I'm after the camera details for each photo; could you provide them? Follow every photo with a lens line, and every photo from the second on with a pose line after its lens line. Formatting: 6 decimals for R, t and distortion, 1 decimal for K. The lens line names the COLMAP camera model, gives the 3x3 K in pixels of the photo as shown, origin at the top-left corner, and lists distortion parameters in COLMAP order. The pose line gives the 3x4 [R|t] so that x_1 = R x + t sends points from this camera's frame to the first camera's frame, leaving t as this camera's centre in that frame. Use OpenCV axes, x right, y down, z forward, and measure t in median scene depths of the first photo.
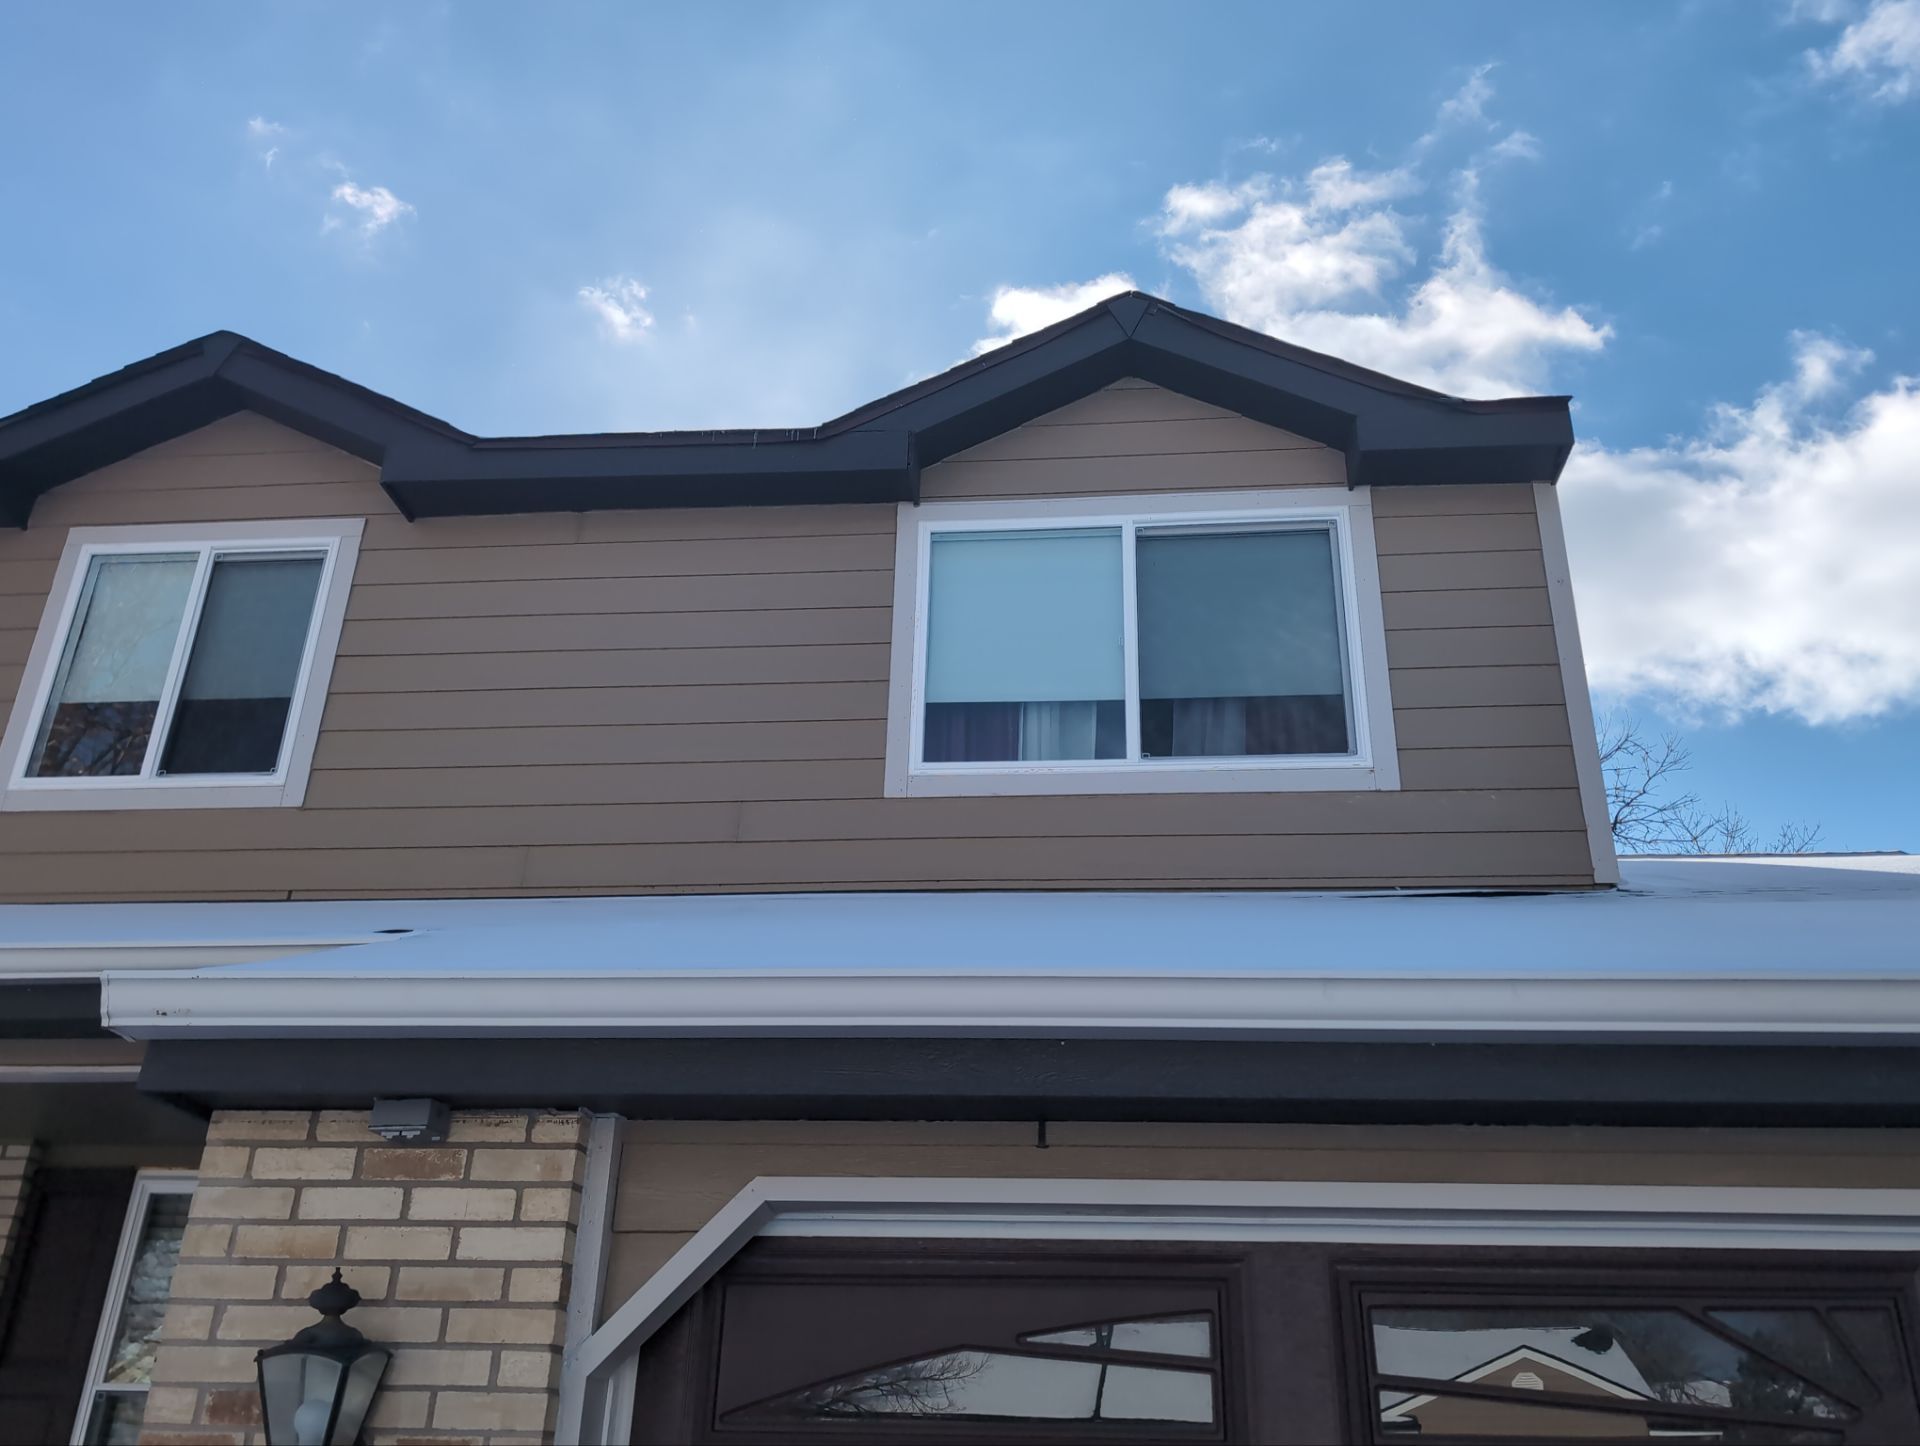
lens RADIAL K [[1610.1, 0, 960.0], [0, 1610.1, 723.0], [0, 0, 1]] dist [0.031347, 0.020059]
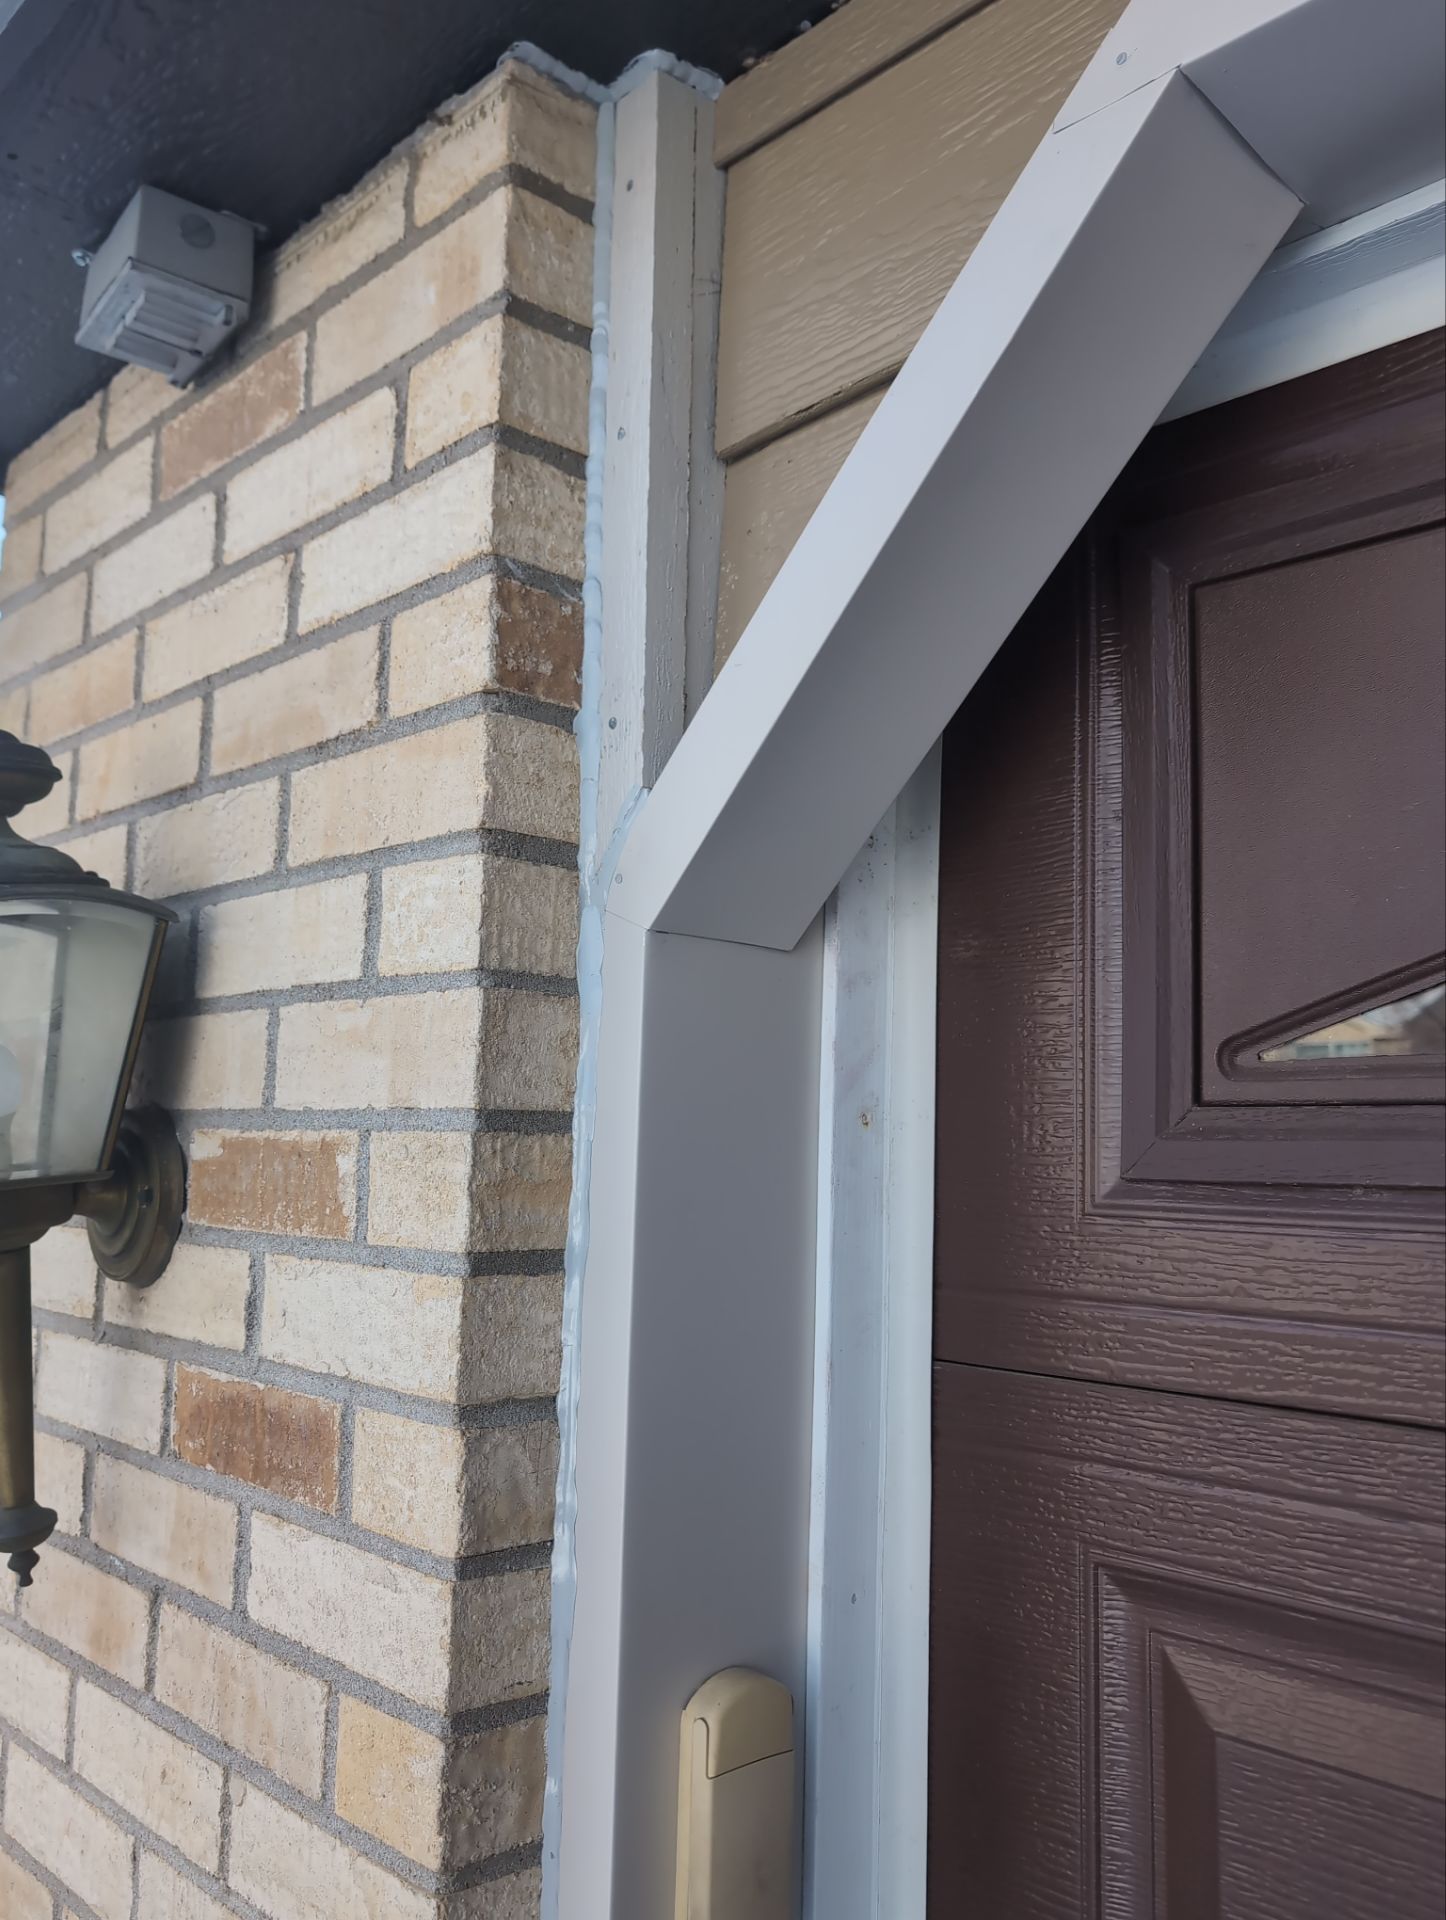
lens RADIAL K [[1610.1, 0, 727.2], [0, 1610.1, 940.6], [0, 0, 1]] dist [0.031347, 0.020059]
pose [[0.755545, -0.093409, -0.648403, -0.042898], [0.274360, 0.943915, 0.183714, 0.357344], [0.594877, -0.316700, 0.738798, 0.804066]]
